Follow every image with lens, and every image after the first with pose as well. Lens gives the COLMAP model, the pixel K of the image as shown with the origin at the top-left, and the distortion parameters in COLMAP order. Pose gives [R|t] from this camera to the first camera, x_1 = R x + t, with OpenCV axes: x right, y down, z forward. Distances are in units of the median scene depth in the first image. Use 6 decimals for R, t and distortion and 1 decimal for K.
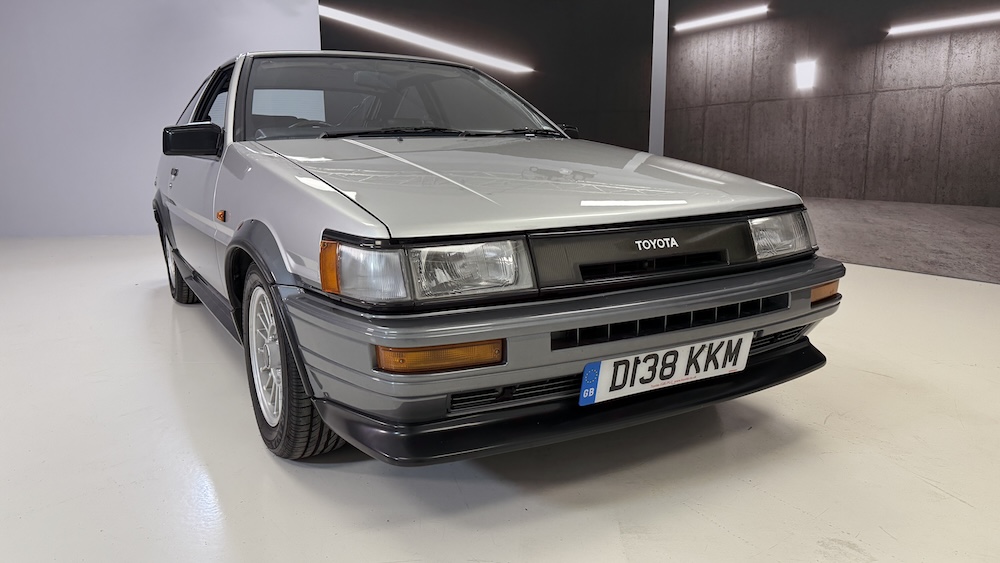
lens RADIAL K [[712.8, 0, 491.5], [0, 712.8, 279.0], [0, 0, 1]] dist [0.041915, -0.052499]
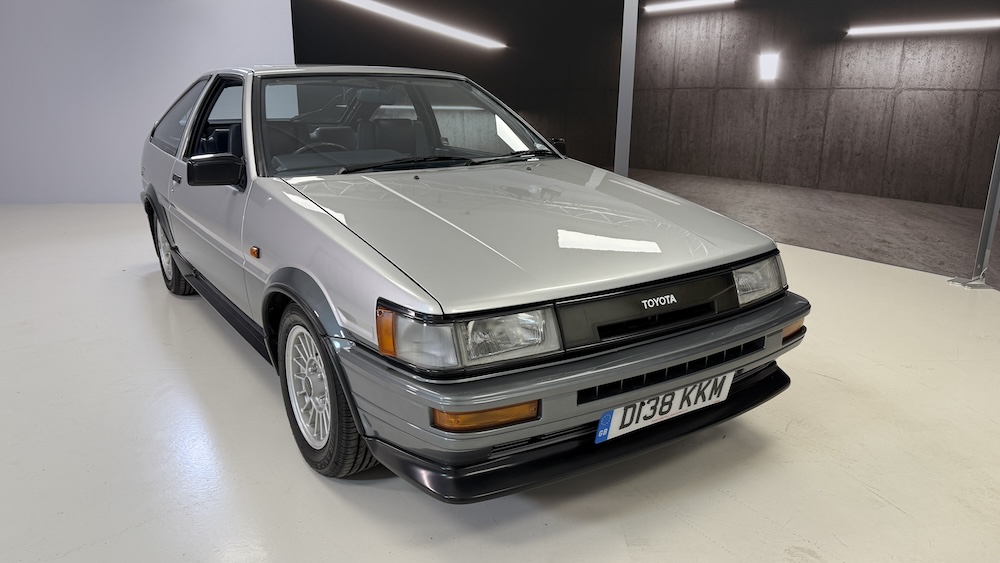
lens RADIAL K [[712.8, 0, 492.1], [0, 712.8, 286.2], [0, 0, 1]] dist [0.041915, -0.052499]
pose [[0.997598, -0.003036, 0.069207, -0.050232], [-0.003481, 0.995580, 0.093856, -0.075303], [-0.069186, -0.093871, 0.993177, -0.057107]]
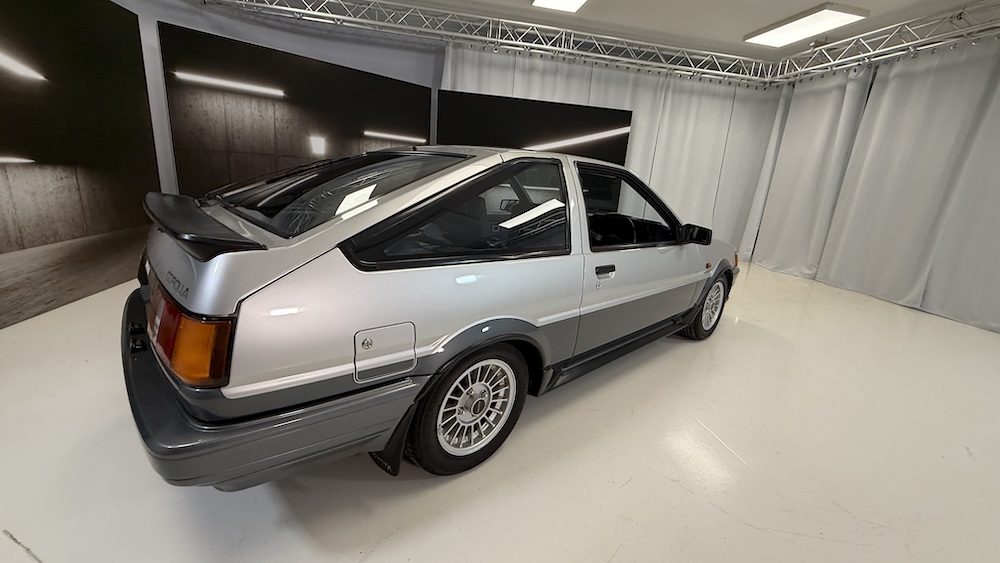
lens RADIAL K [[400.7, 0, 500.0], [0, 400.7, 284.7], [0, 0, 1]] dist [-0.001404, 0.002161]
pose [[-0.214717, -0.261625, 0.940983, -0.764402], [0.100172, 0.952474, 0.287678, -0.245992], [-0.971526, 0.156029, -0.178305, 0.986745]]
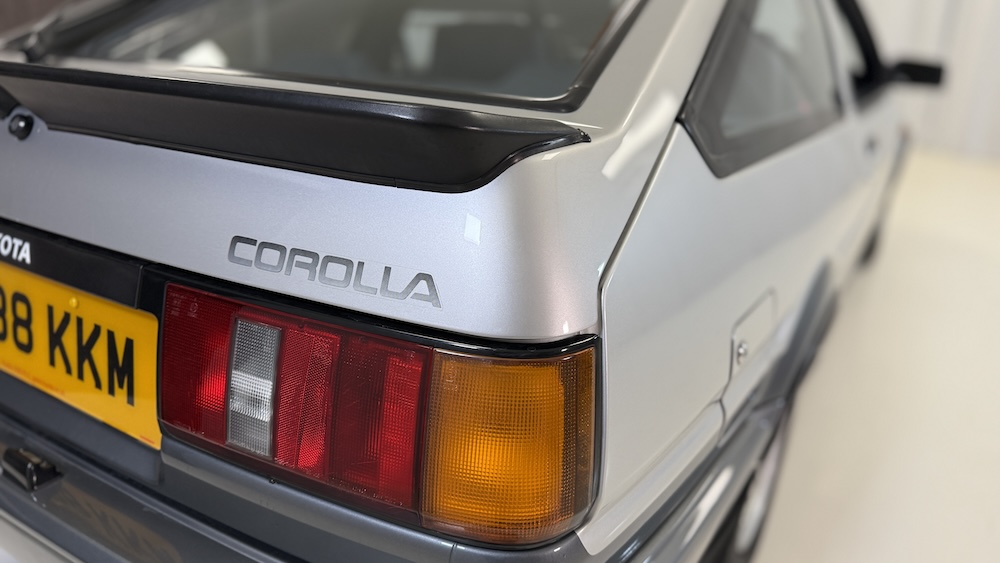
lens RADIAL K [[710.0, 0, 497.9], [0, 710.0, 271.8], [0, 0, 1]] dist [0.032003, -0.041195]
pose [[-0.462837, -0.293759, 0.836354, -0.628511], [0.136753, 0.908536, 0.394792, -0.247485], [-0.875831, 0.297098, -0.380331, 1.162347]]
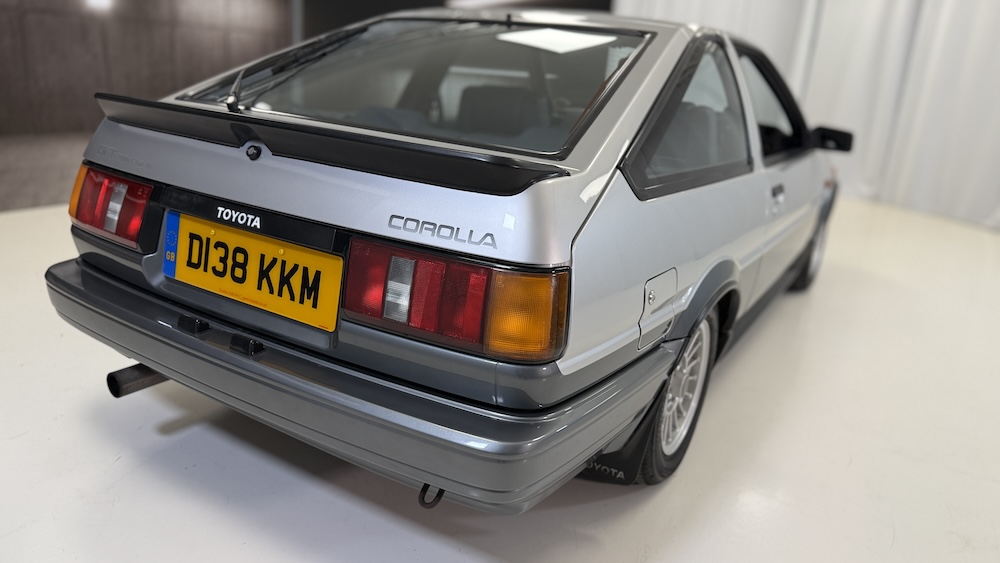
lens RADIAL K [[710.0, 0, 509.0], [0, 710.0, 283.4], [0, 0, 1]] dist [0.032003, -0.041195]
pose [[-0.476594, -0.285487, 0.831478, -0.762164], [0.084639, 0.926509, 0.366630, -0.282902], [-0.875040, 0.245109, -0.417405, 1.244209]]
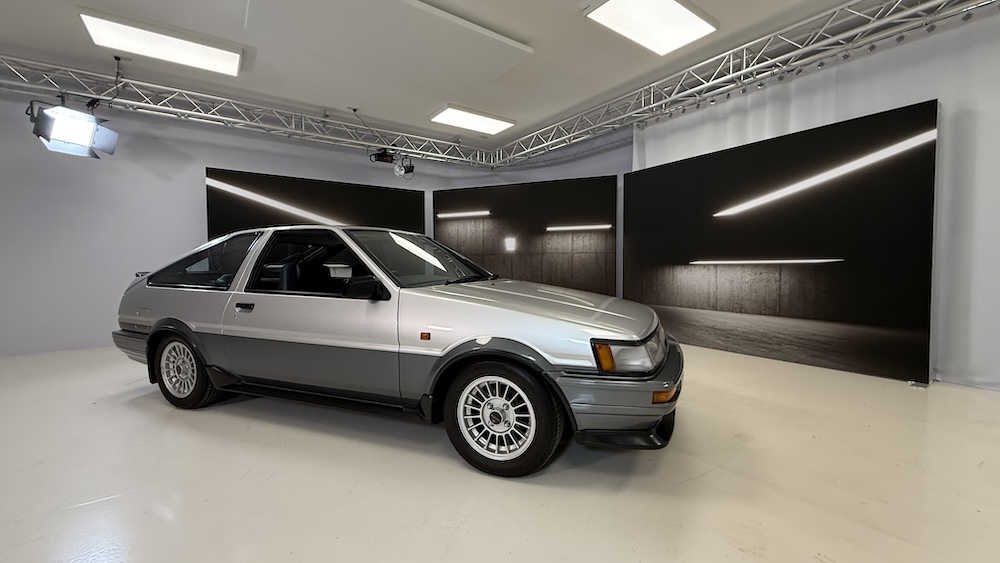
lens RADIAL K [[400.7, 0, 497.7], [0, 400.7, 283.1], [0, 0, 1]] dist [-0.001404, 0.002161]
pose [[0.789601, -0.019632, 0.613307, -0.423540], [0.107494, 0.988458, -0.106752, -0.050196], [-0.604132, 0.150218, 0.782597, 0.105790]]
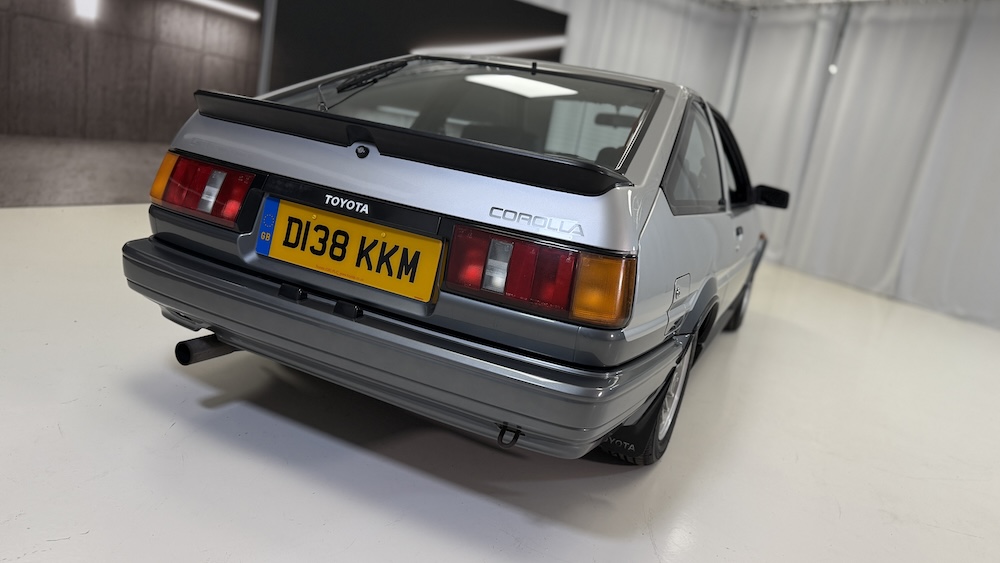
lens RADIAL K [[710.0, 0, 507.8], [0, 710.0, 286.2], [0, 0, 1]] dist [0.032003, -0.041195]
pose [[-0.568324, -0.258319, 0.781203, -0.788164], [-0.013789, 0.952296, 0.304863, -0.277786], [-0.822689, 0.162488, -0.544775, 1.364154]]
